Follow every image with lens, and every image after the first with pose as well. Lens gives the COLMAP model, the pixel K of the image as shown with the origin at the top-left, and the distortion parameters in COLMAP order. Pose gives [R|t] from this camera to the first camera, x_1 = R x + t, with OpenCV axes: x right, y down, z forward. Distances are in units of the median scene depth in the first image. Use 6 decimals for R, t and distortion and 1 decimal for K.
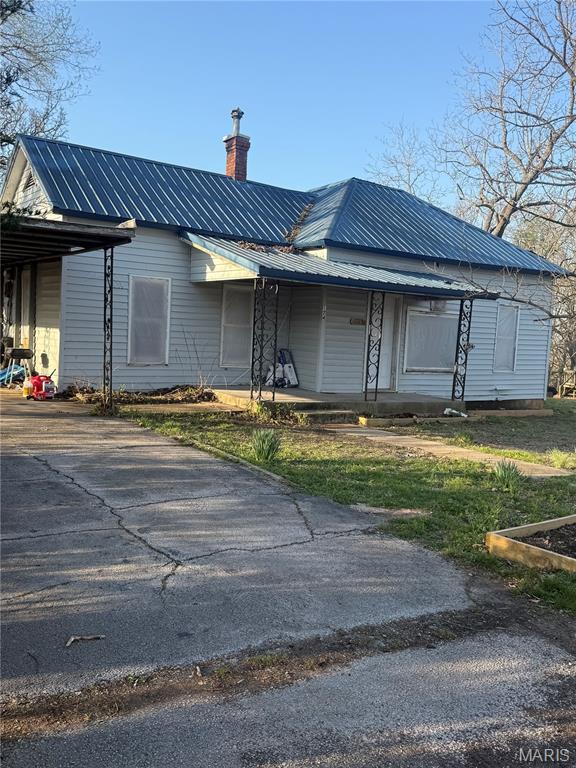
lens RADIAL K [[716.1, 0, 284.5], [0, 716.1, 386.1], [0, 0, 1]] dist [0.147806, -0.279455]
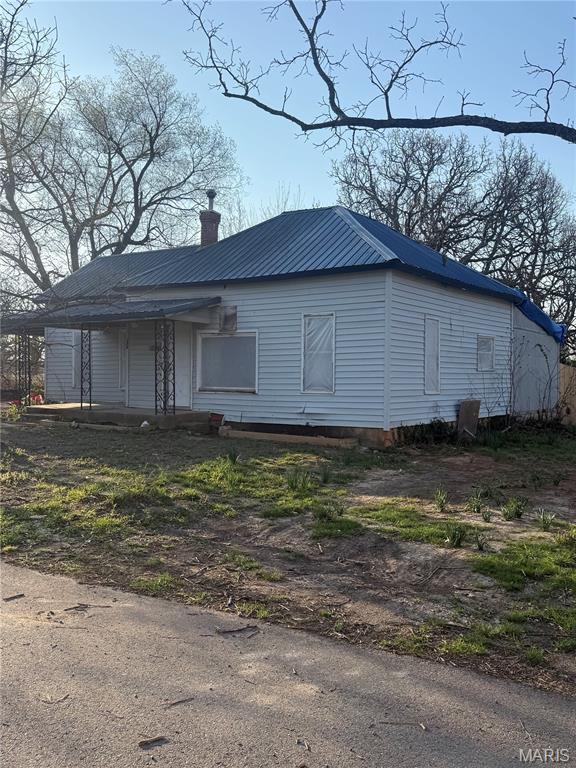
lens RADIAL K [[716.1, 0, 284.5], [0, 716.1, 386.1], [0, 0, 1]] dist [0.147806, -0.279455]
pose [[0.304977, -0.031661, -0.951833, 1.178879], [-0.056493, 0.997086, -0.051267, 0.019861], [0.950683, 0.069407, 0.302300, 0.766081]]
